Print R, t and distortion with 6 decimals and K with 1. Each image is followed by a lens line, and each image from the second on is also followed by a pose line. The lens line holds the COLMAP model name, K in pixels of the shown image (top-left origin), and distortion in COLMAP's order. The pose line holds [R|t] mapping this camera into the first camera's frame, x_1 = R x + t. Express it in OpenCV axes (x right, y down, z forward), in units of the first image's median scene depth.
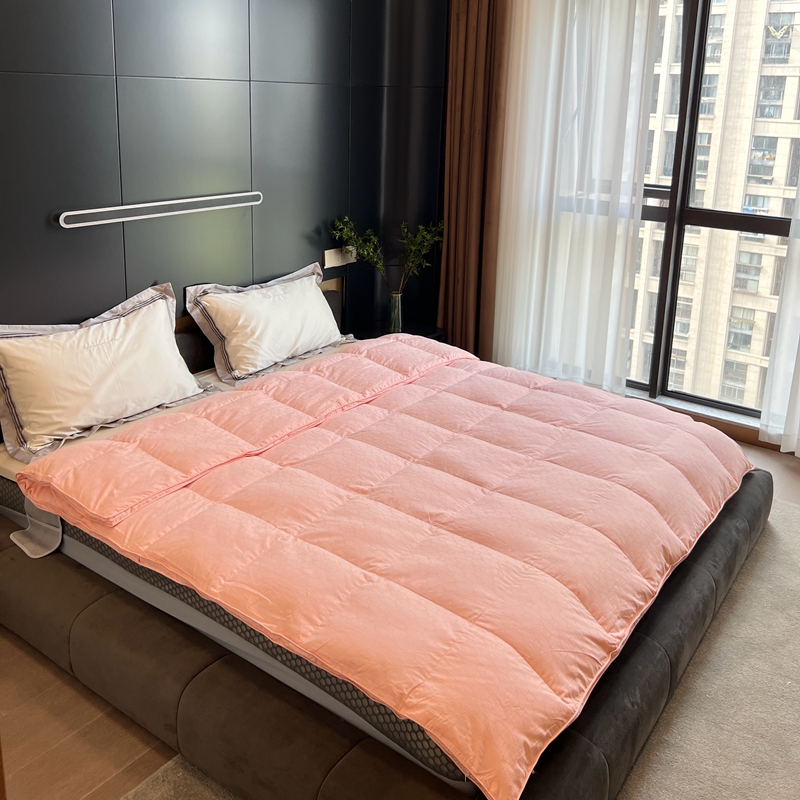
lens RADIAL K [[807.2, 0, 405.1], [0, 807.2, 273.2], [0, 0, 1]] dist [0.126597, -0.312330]
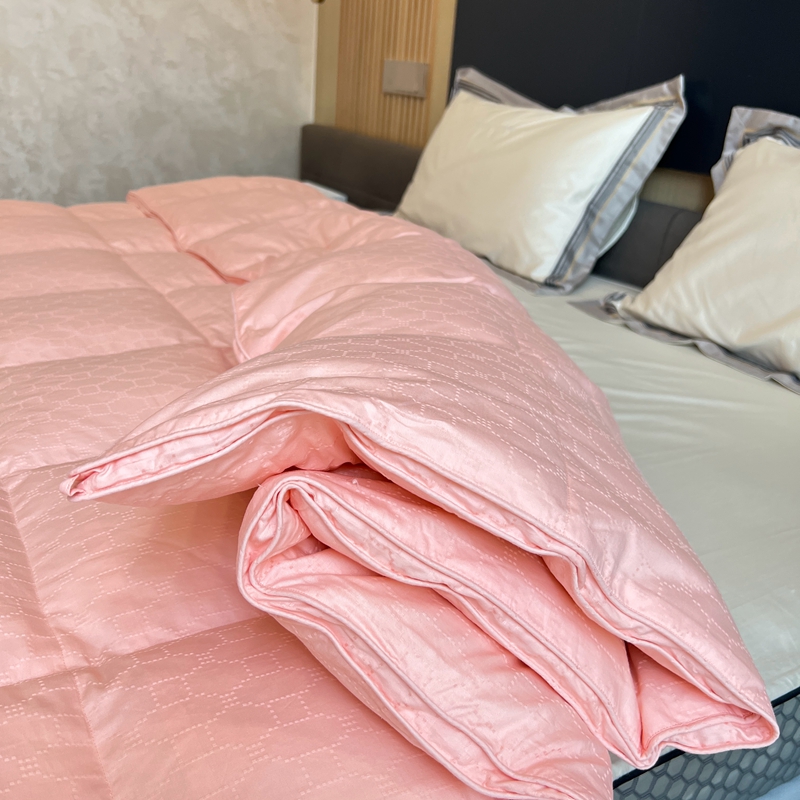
lens RADIAL K [[823.0, 0, 394.3], [0, 823.0, 399.4], [0, 0, 1]] dist [0.010076, -0.002815]
pose [[-0.399528, 0.295005, -0.867957, 0.270746], [-0.284153, 0.860321, 0.423208, 0.019503], [0.871570, 0.415716, -0.259895, 1.158088]]
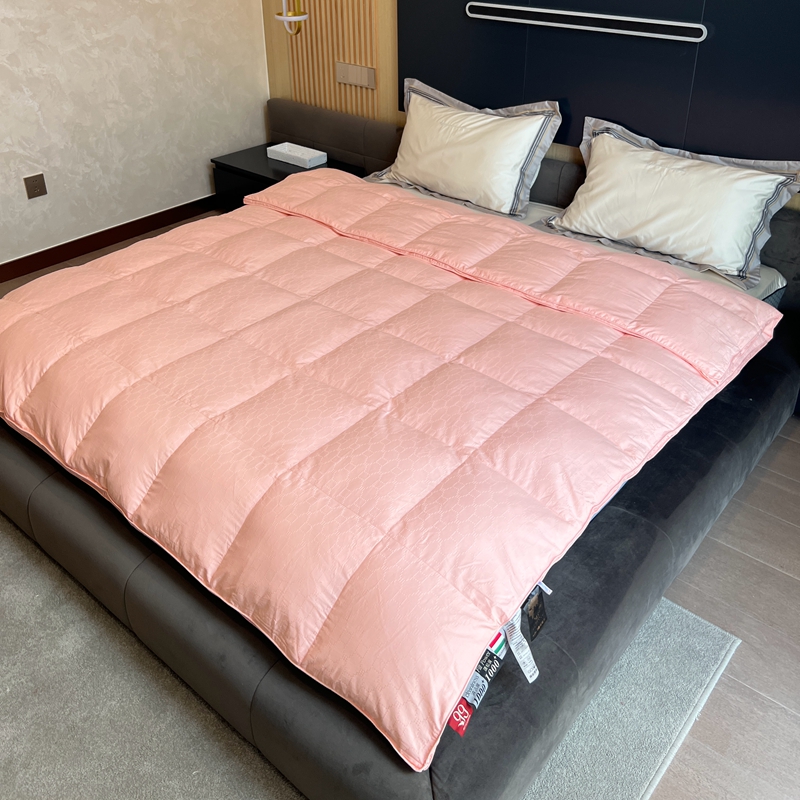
lens RADIAL K [[807.2, 0, 405.1], [0, 807.2, 273.2], [0, 0, 1]] dist [0.126597, -0.312330]
pose [[-0.083775, 0.402834, -0.911431, 0.732969], [-0.217377, 0.885231, 0.411234, -0.178521], [0.972486, 0.232575, 0.013406, 0.943680]]
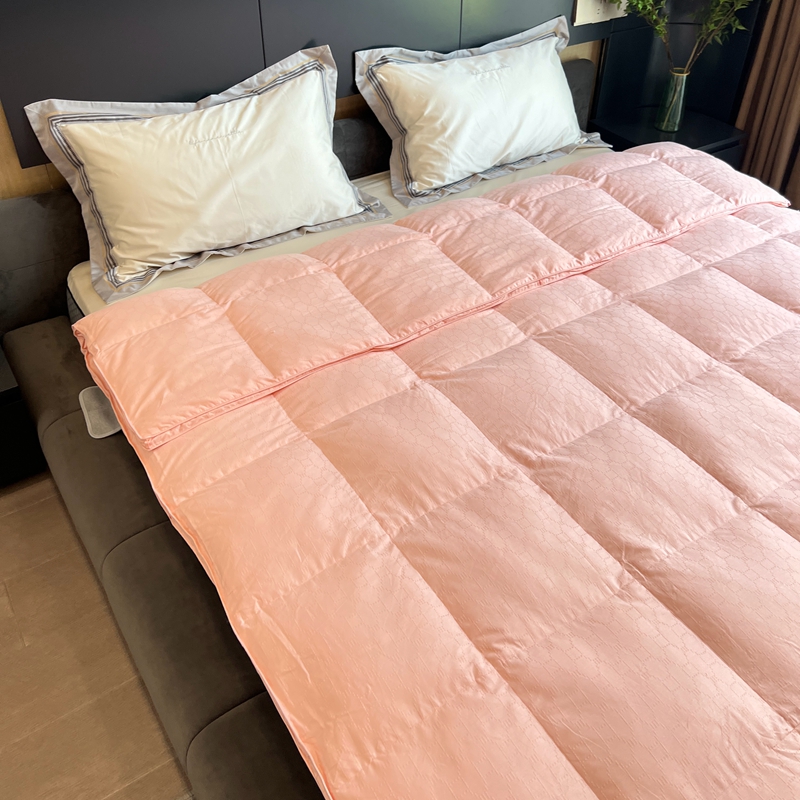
lens RADIAL K [[816.4, 0, 406.7], [0, 816.4, 320.1], [0, 0, 1]] dist [0.086569, -0.131287]
pose [[0.938466, 0.181784, -0.293660, 0.020549], [-0.057064, 0.920199, 0.387270, -0.052270], [0.340625, -0.346682, 0.873949, 0.369181]]
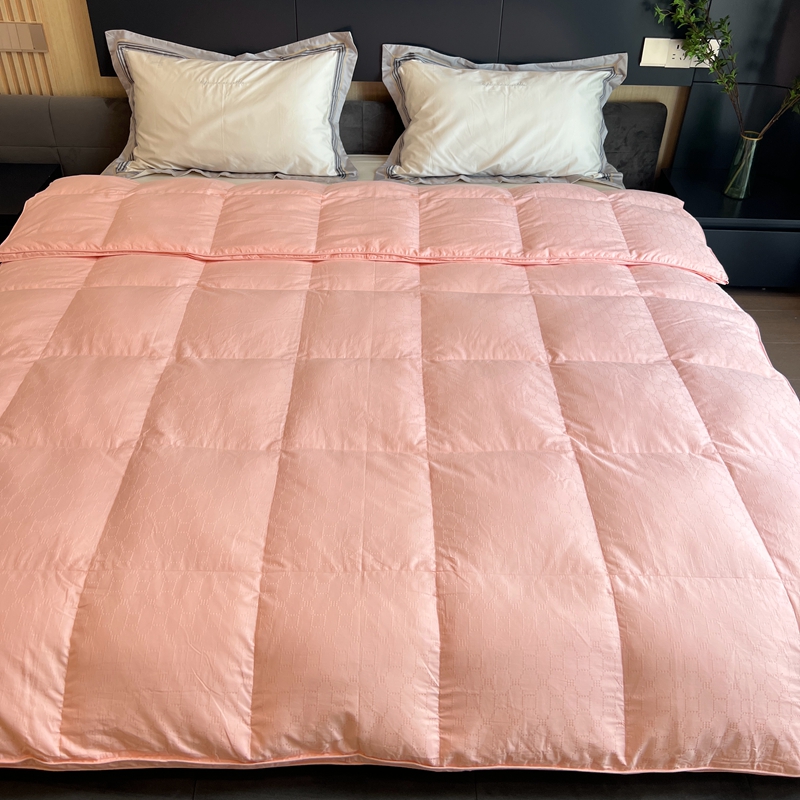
lens RADIAL K [[807.0, 0, 398.1], [0, 807.0, 308.8], [0, 0, 1]] dist [0.078376, -0.109437]
pose [[0.593750, 0.429061, -0.680712, 0.440508], [-0.180636, 0.895454, 0.406856, -0.086532], [0.784112, -0.118610, 0.609180, 0.565738]]
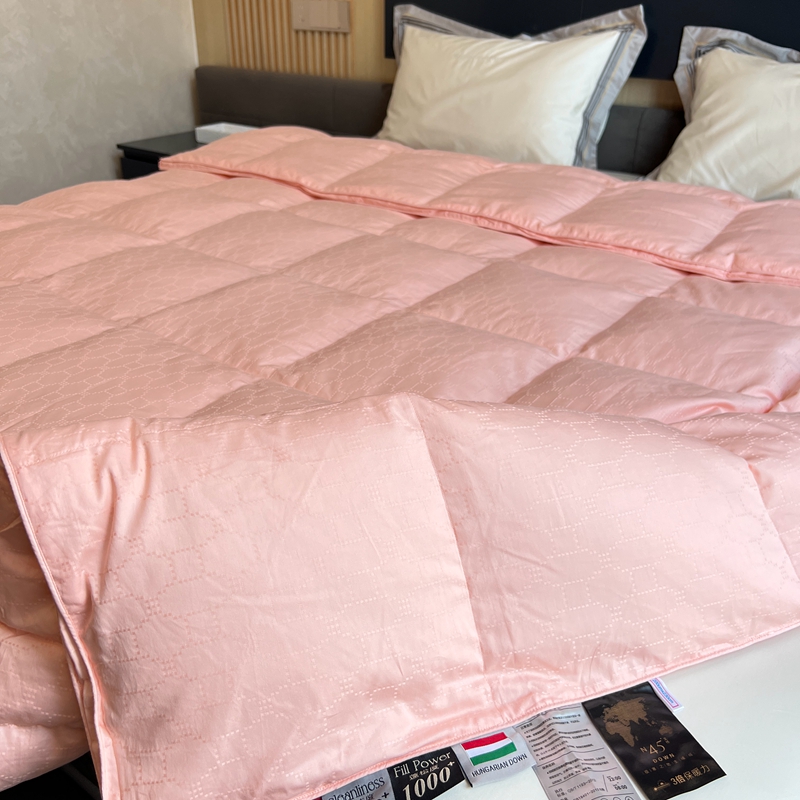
lens RADIAL K [[823.0, 0, 394.3], [0, 823.0, 399.4], [0, 0, 1]] dist [0.010076, -0.002815]
pose [[-0.023328, 0.437509, -0.898911, 0.450424], [-0.225883, 0.873597, 0.431051, 0.049576], [0.973875, 0.213104, 0.078446, 0.911044]]
